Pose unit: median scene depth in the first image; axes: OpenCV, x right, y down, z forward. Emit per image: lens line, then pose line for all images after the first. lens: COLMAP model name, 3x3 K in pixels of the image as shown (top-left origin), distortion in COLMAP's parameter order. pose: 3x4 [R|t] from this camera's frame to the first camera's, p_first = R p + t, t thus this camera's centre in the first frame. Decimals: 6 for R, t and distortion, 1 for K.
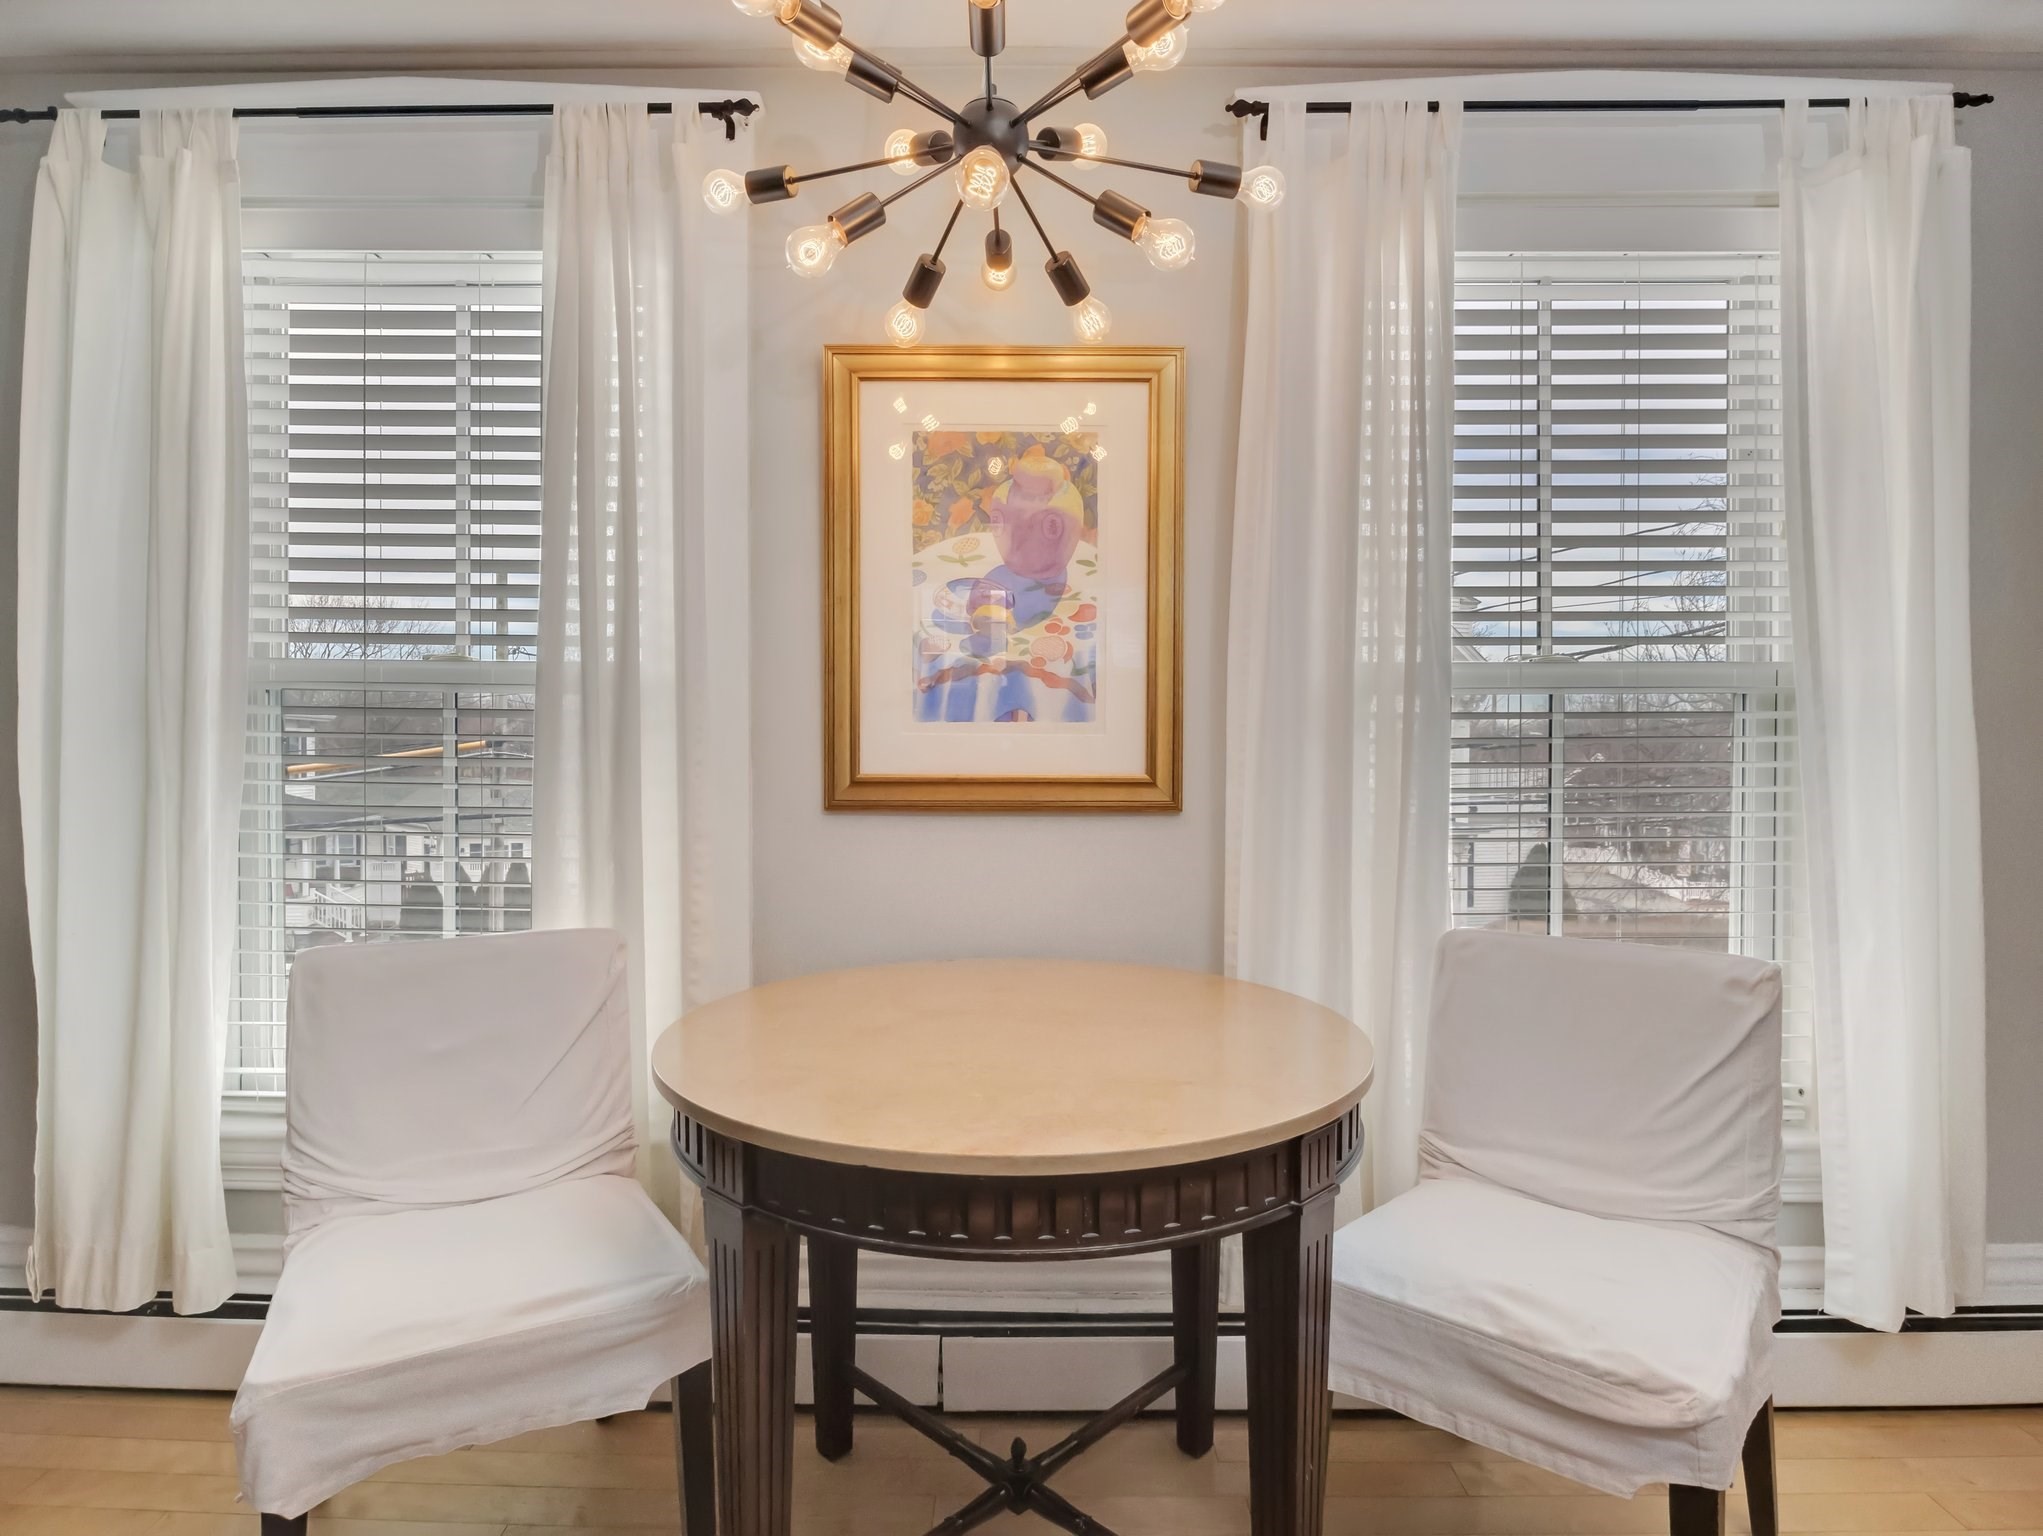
lens RADIAL K [[1155.0, 0, 1018.2], [0, 1155.0, 760.1], [0, 0, 1]] dist [-0.011295, 0.001136]
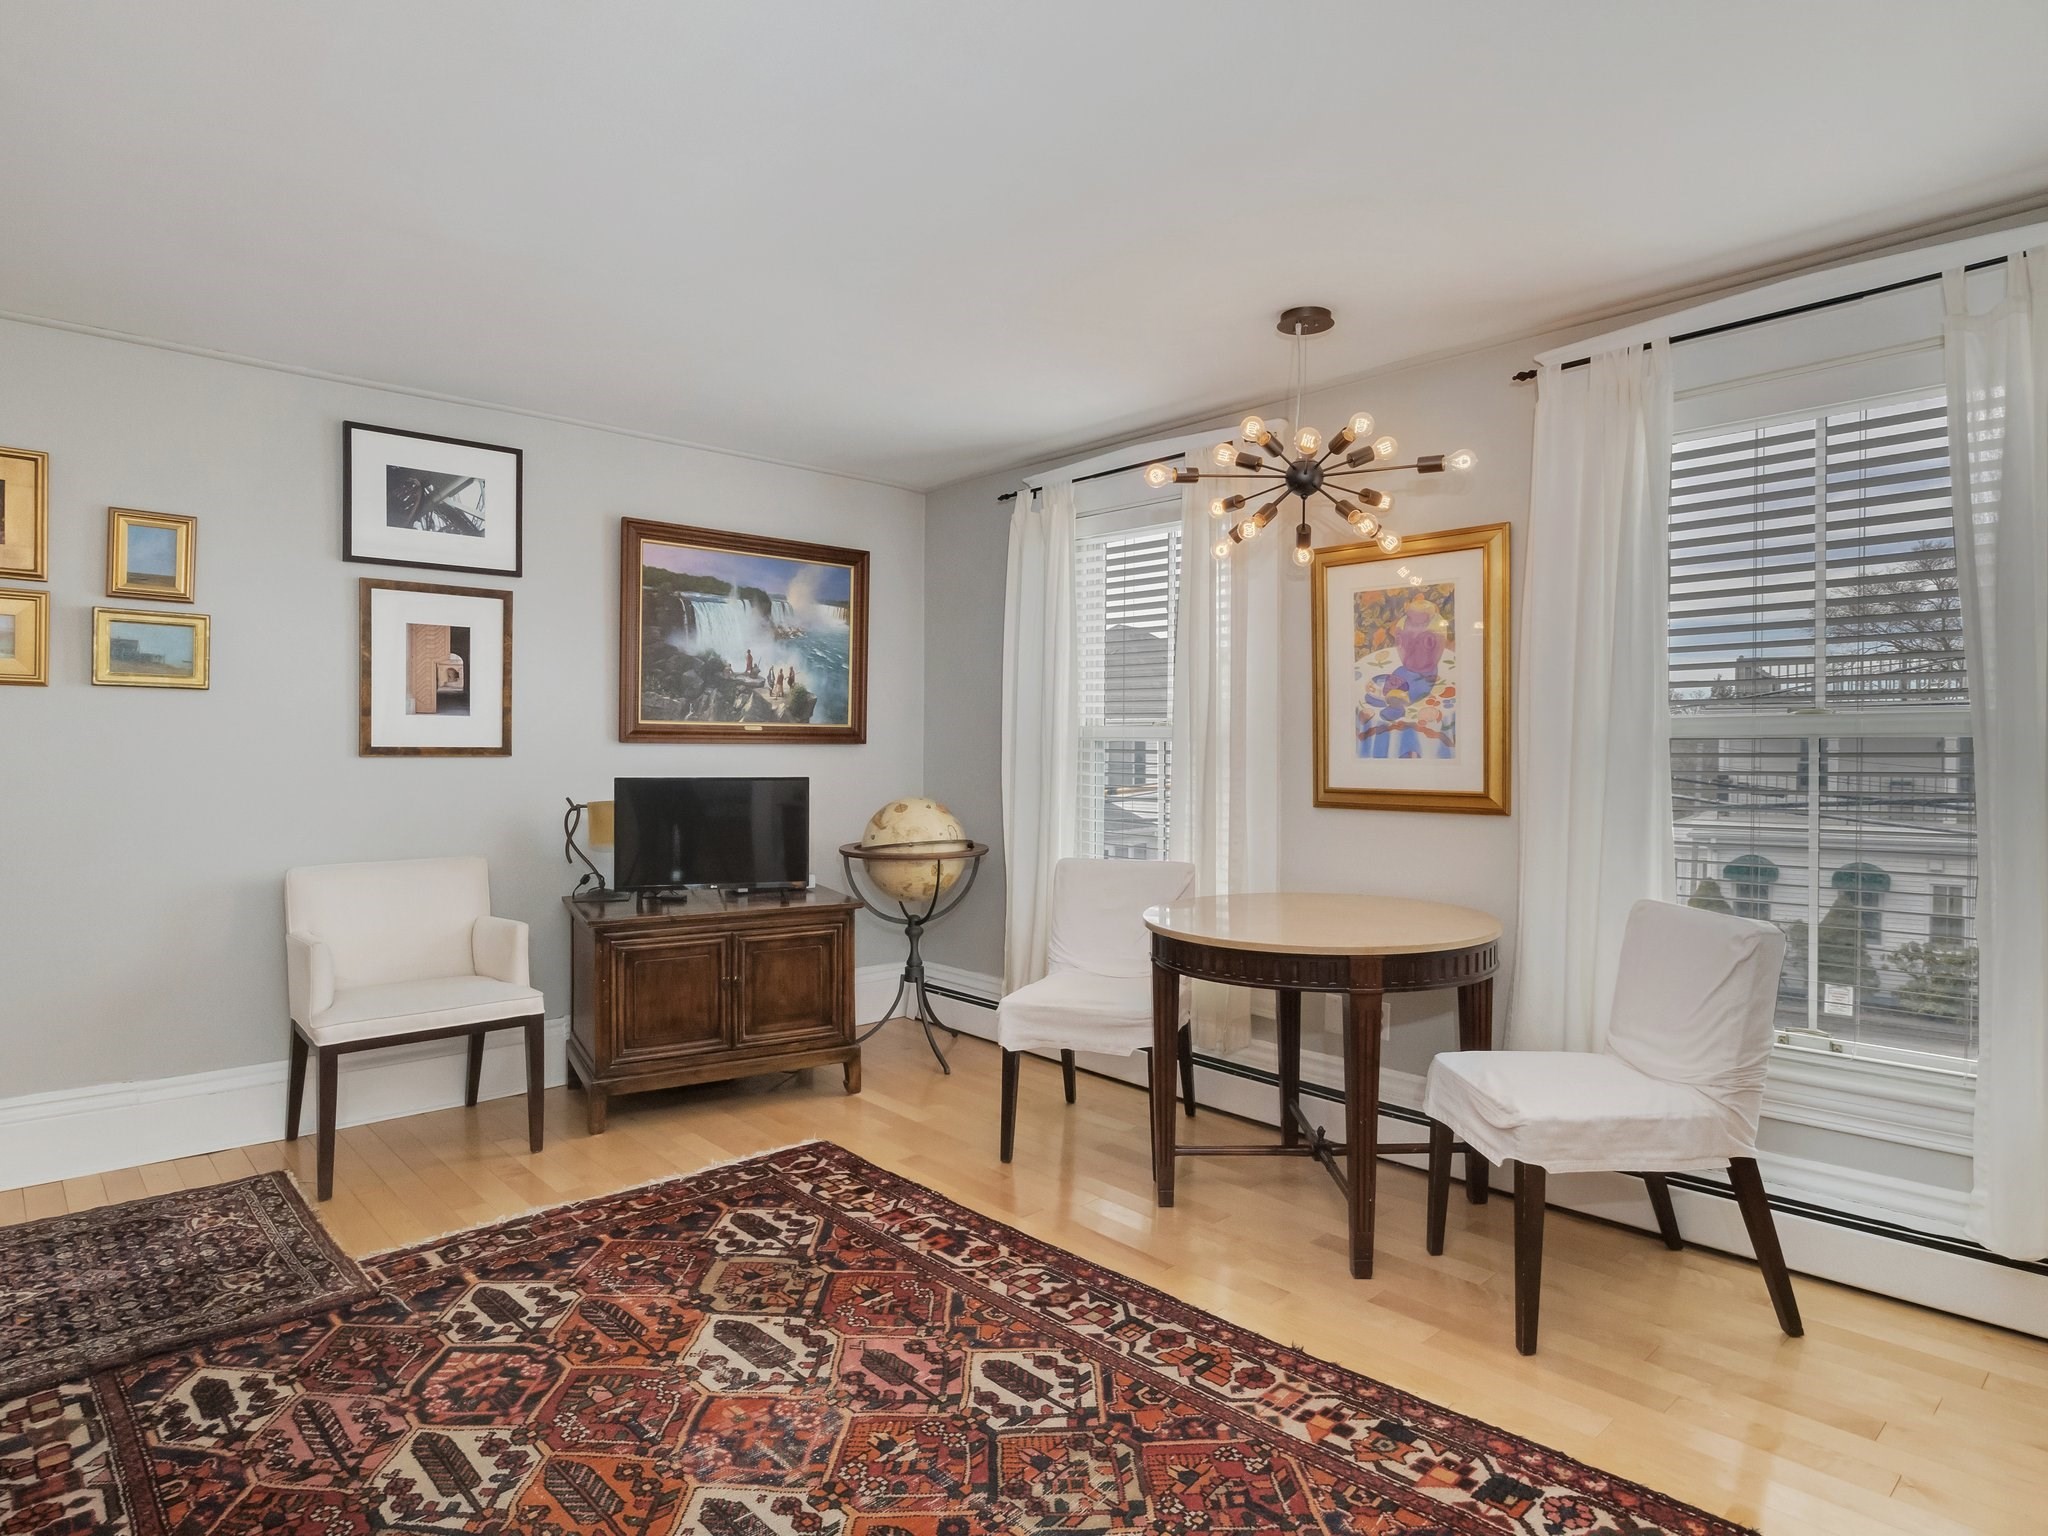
lens RADIAL K [[1160.6, 0, 1041.5], [0, 1160.6, 759.3], [0, 0, 1]] dist [-0.005128, -0.002503]
pose [[0.693771, 0.004887, -0.720179, 0.848423], [-0.009102, 0.999957, -0.001983, -0.023475], [0.720138, 0.007931, 0.693785, -0.564173]]
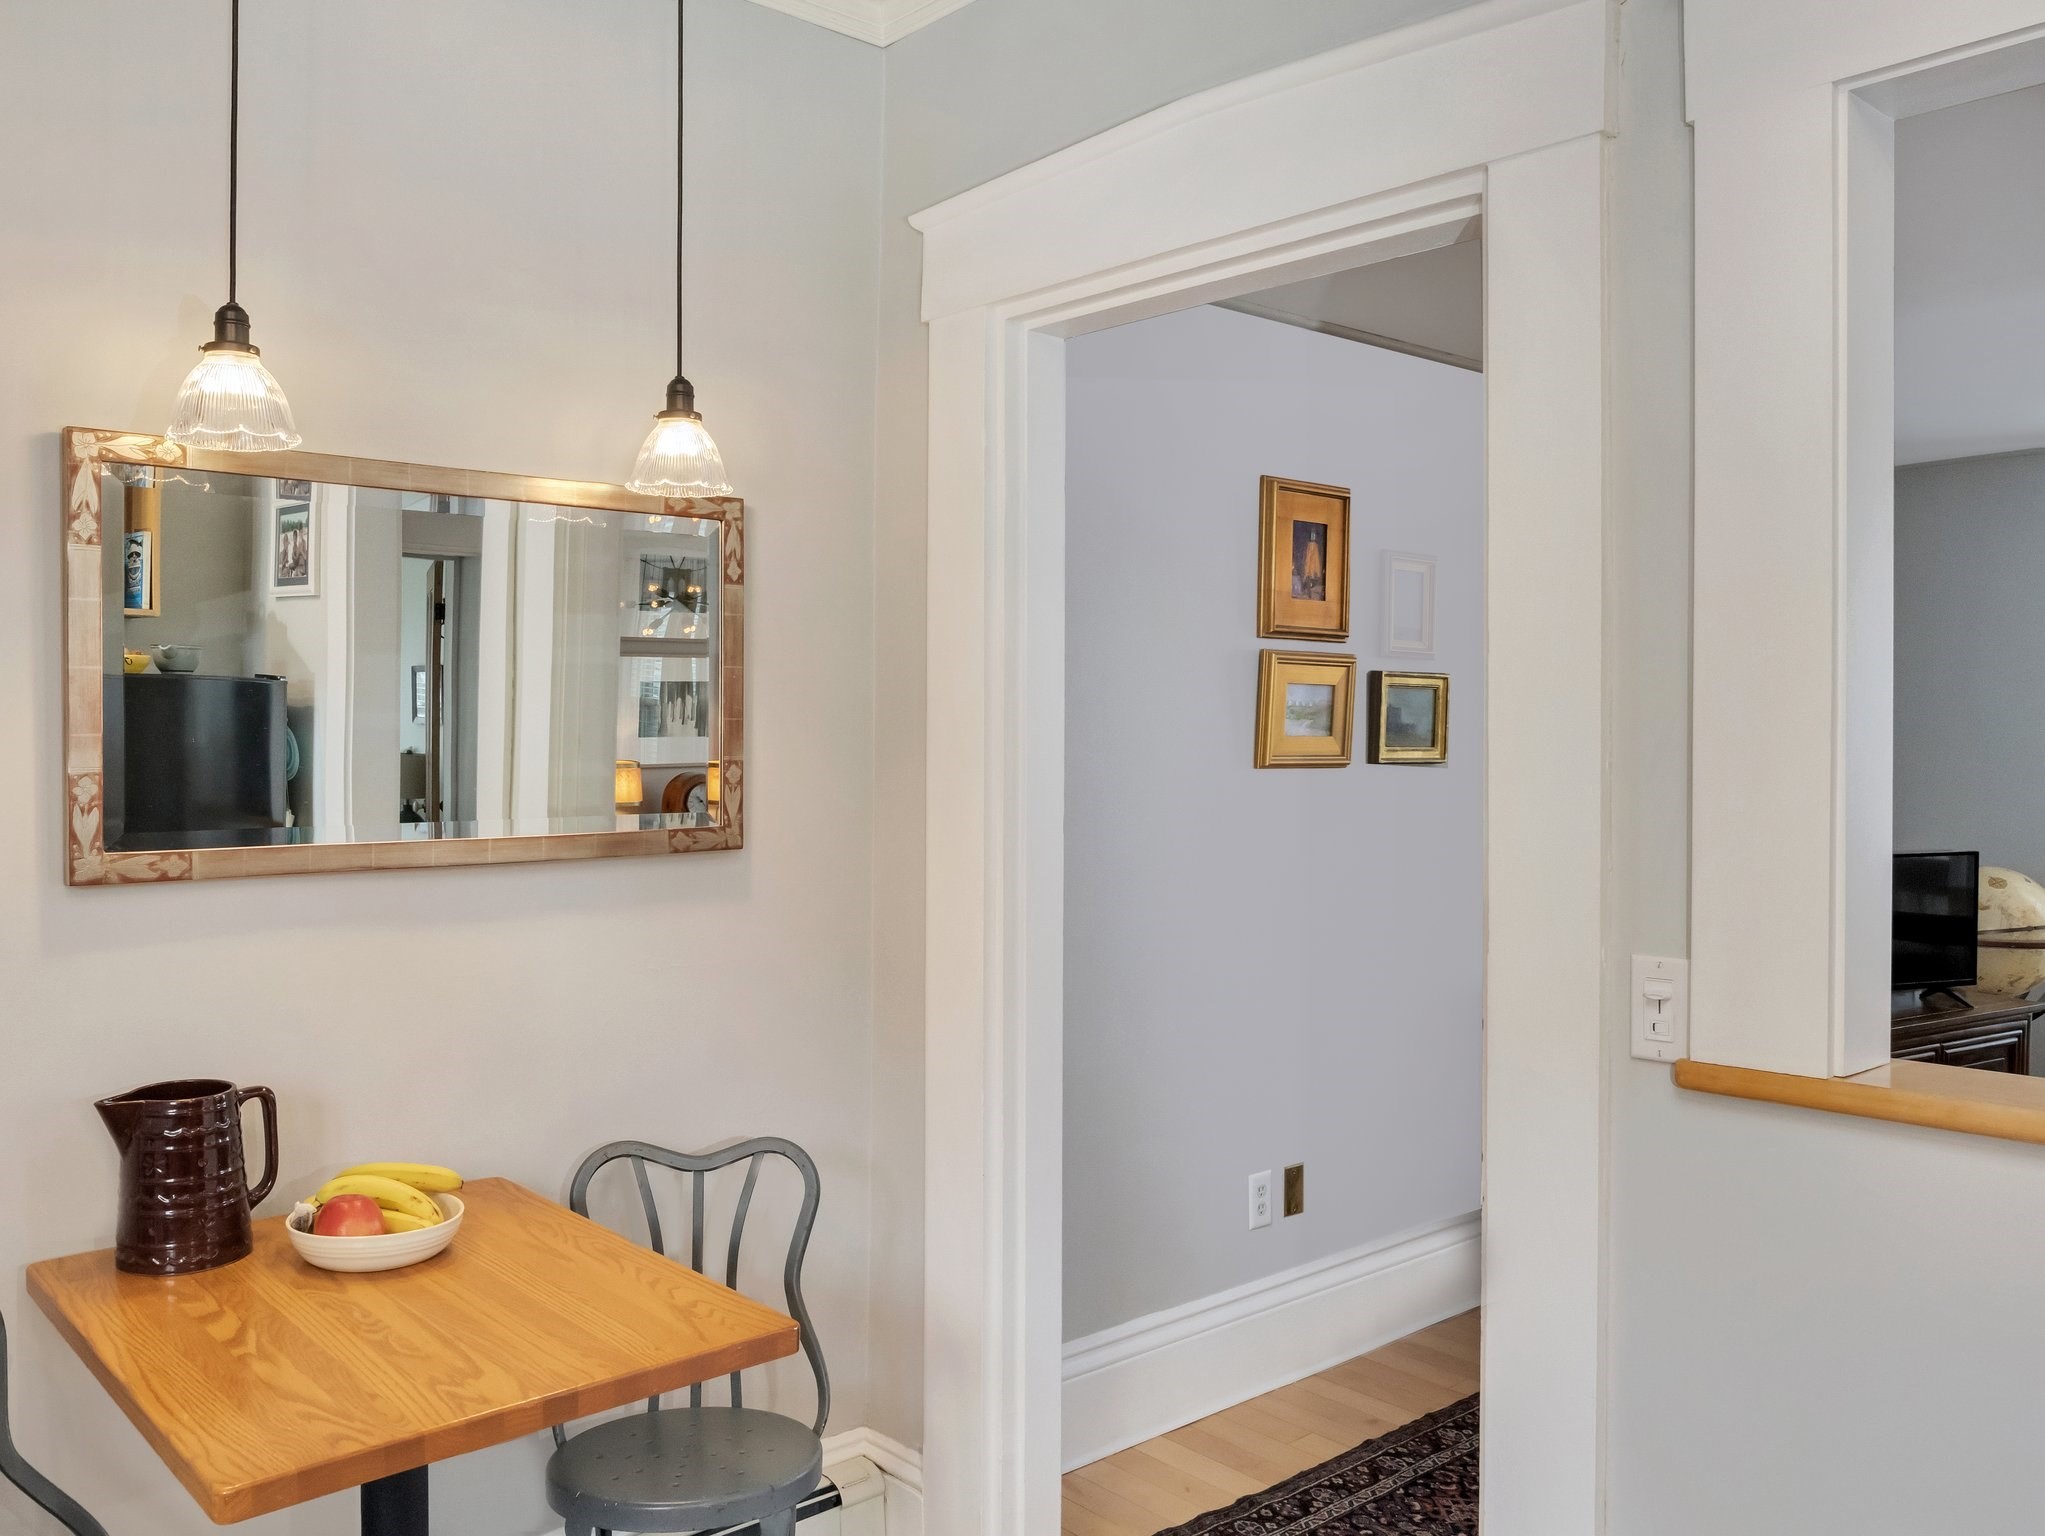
lens RADIAL K [[1607.1, 0, 1022.5], [0, 1607.1, 768.0], [0, 0, 1]] dist [-0.001756, -0.073191]
pose [[0.661416, 0.000791, -0.750019, -0.085691], [0.004819, 0.999974, 0.005303, -0.124700], [0.750004, -0.007122, 0.661395, -1.929208]]
